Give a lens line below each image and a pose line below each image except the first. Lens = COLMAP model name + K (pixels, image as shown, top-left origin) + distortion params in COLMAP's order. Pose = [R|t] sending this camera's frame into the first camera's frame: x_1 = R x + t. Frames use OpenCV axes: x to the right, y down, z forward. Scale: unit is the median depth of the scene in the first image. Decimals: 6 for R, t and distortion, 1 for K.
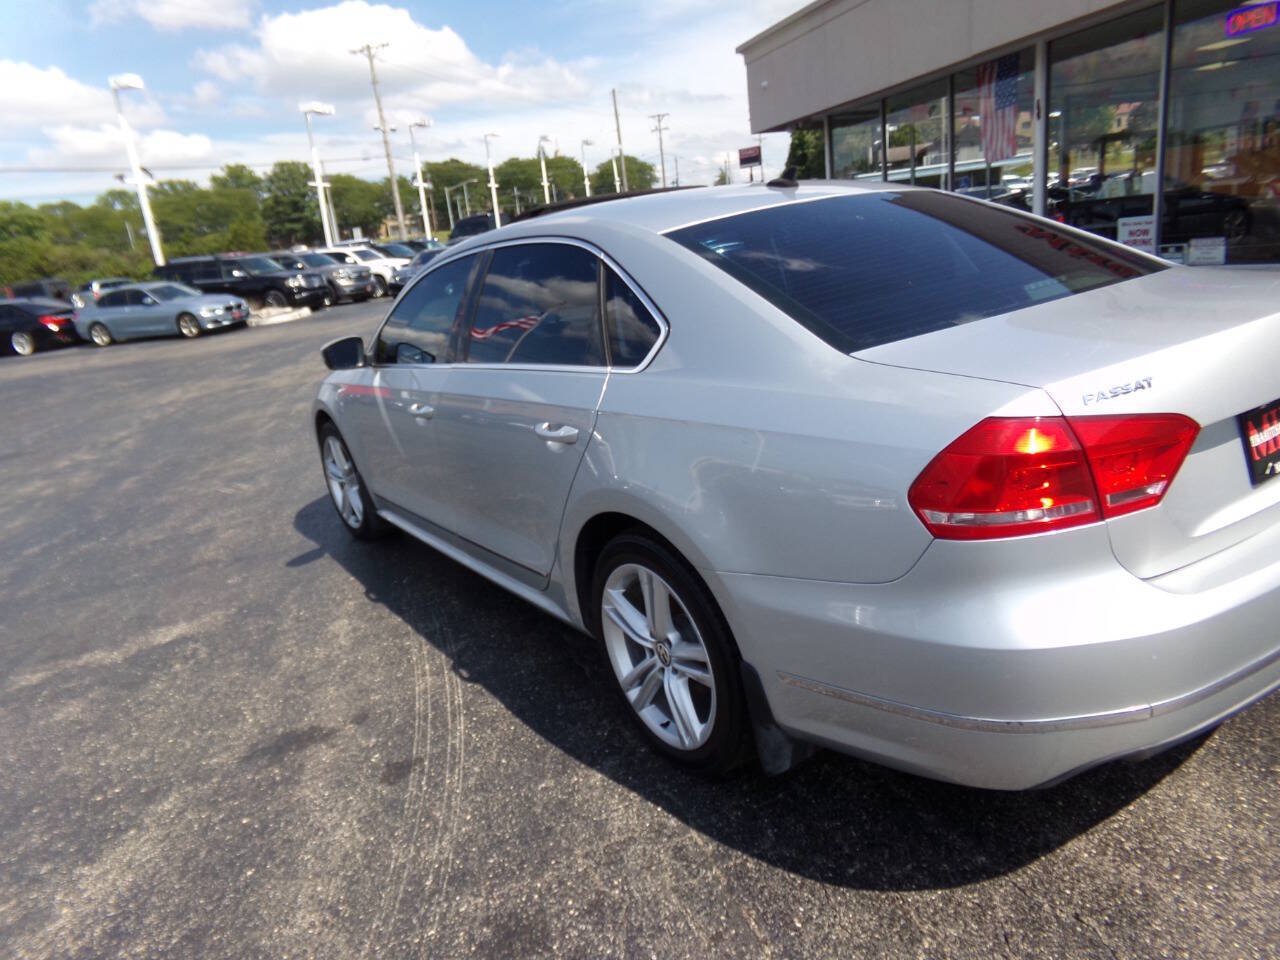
lens RADIAL K [[880.2, 0, 643.1], [0, 880.2, 487.3], [0, 0, 1]] dist [-0.027627, 0.058602]
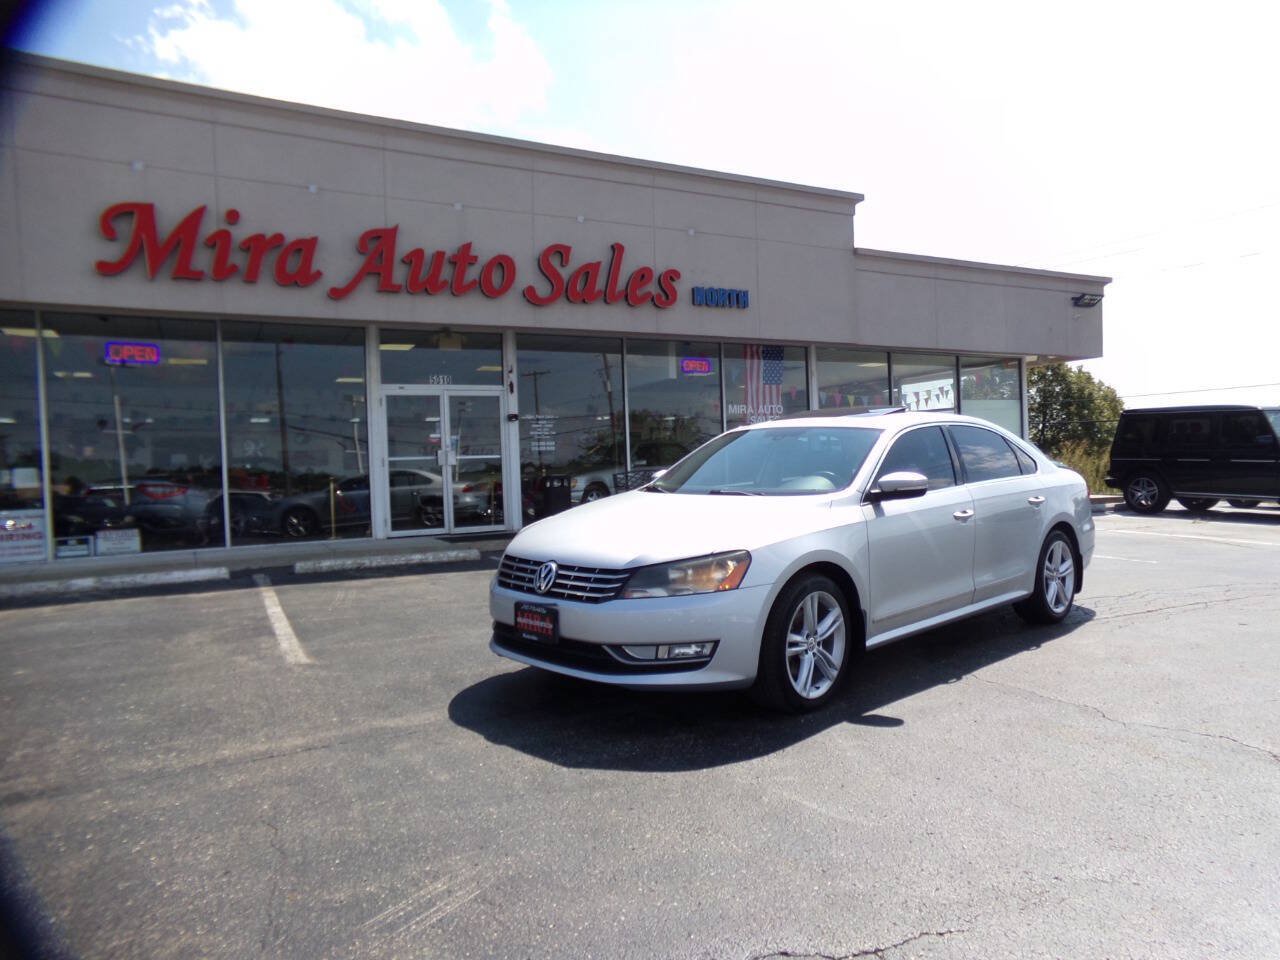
lens RADIAL K [[936.2, 0, 640.0], [0, 936.2, 480.0], [0, 0, 1]] dist [-0.129576, 0.414484]
pose [[-0.187212, 0.106805, 0.976496, -1.502885], [0.319981, 0.946485, -0.042176, -0.228481], [-0.928743, 0.304564, -0.211369, 1.608397]]
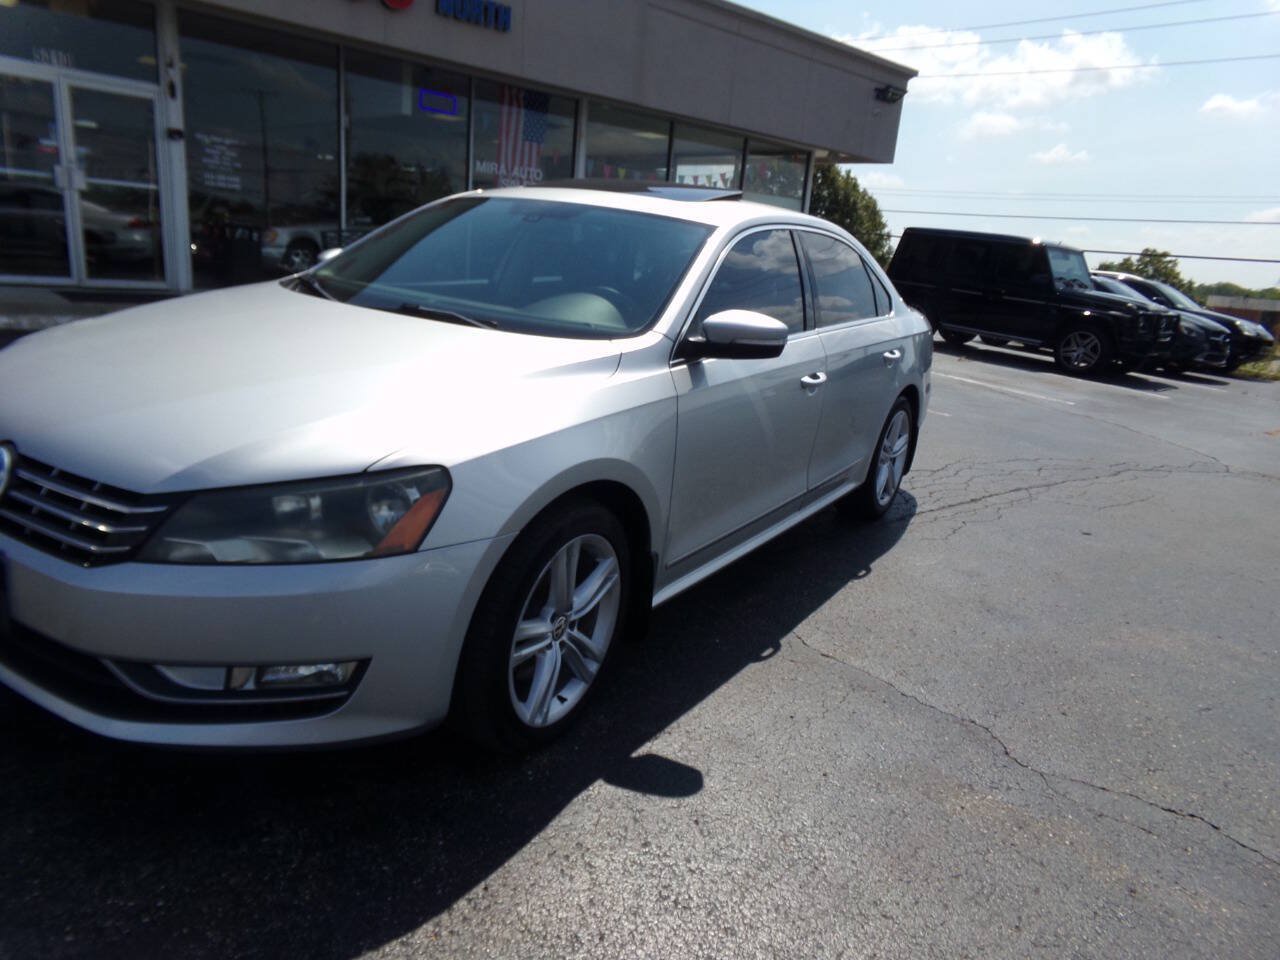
lens RADIAL K [[898.3, 0, 633.1], [0, 898.3, 476.1], [0, 0, 1]] dist [0.010710, 0.020484]
pose [[-0.439154, -0.151594, 0.885530, -0.921581], [0.212222, 0.940263, 0.266209, -0.262985], [-0.872987, 0.304836, -0.380749, 1.379304]]
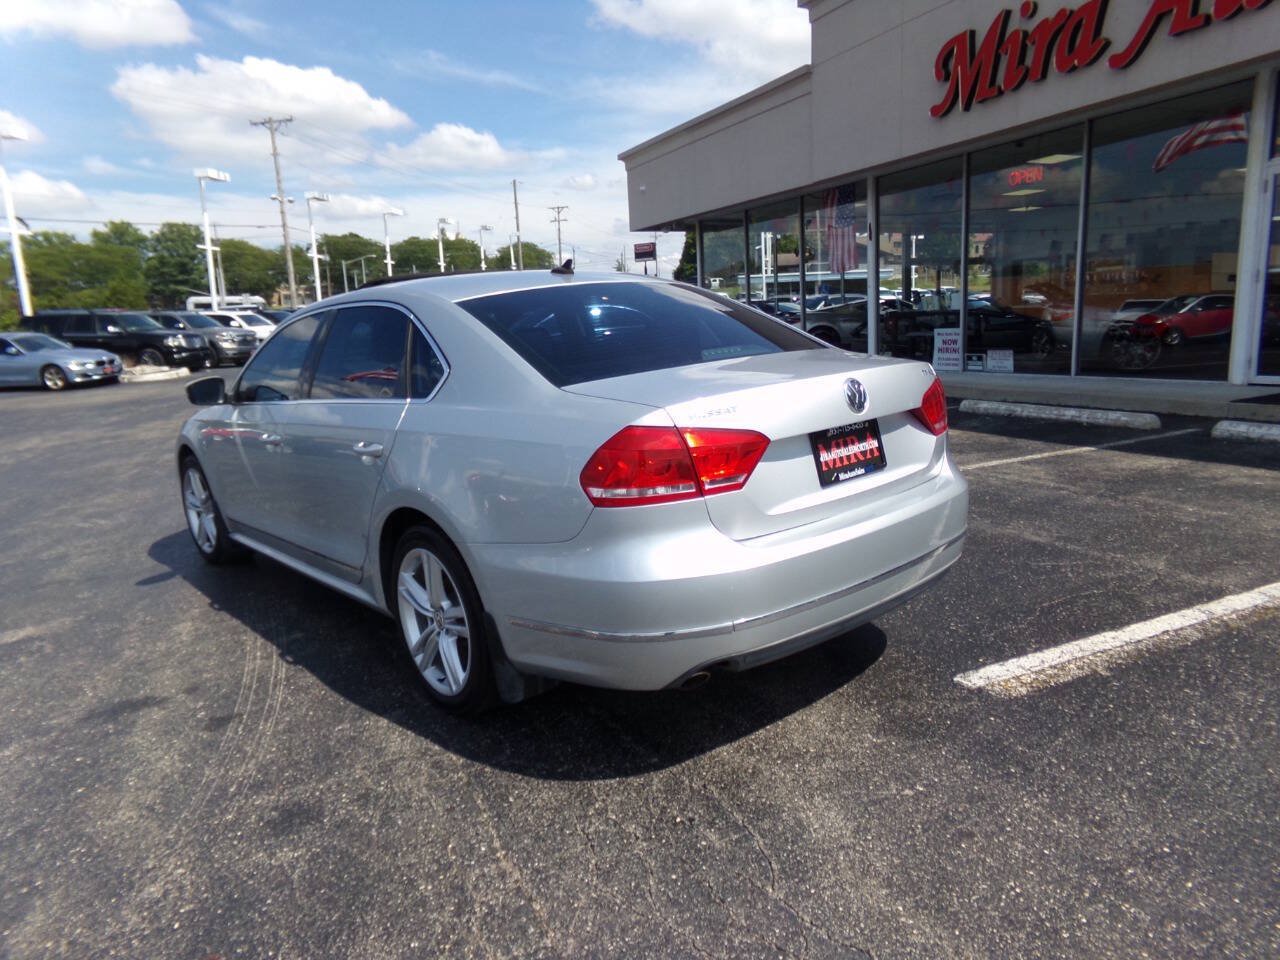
lens RADIAL K [[880.2, 0, 643.1], [0, 880.2, 487.3], [0, 0, 1]] dist [-0.027627, 0.058602]
pose [[0.991678, 0.041566, 0.121851, 0.089355], [-0.029786, 0.994843, -0.096952, 0.065384], [-0.125252, 0.092516, 0.987802, -0.191071]]
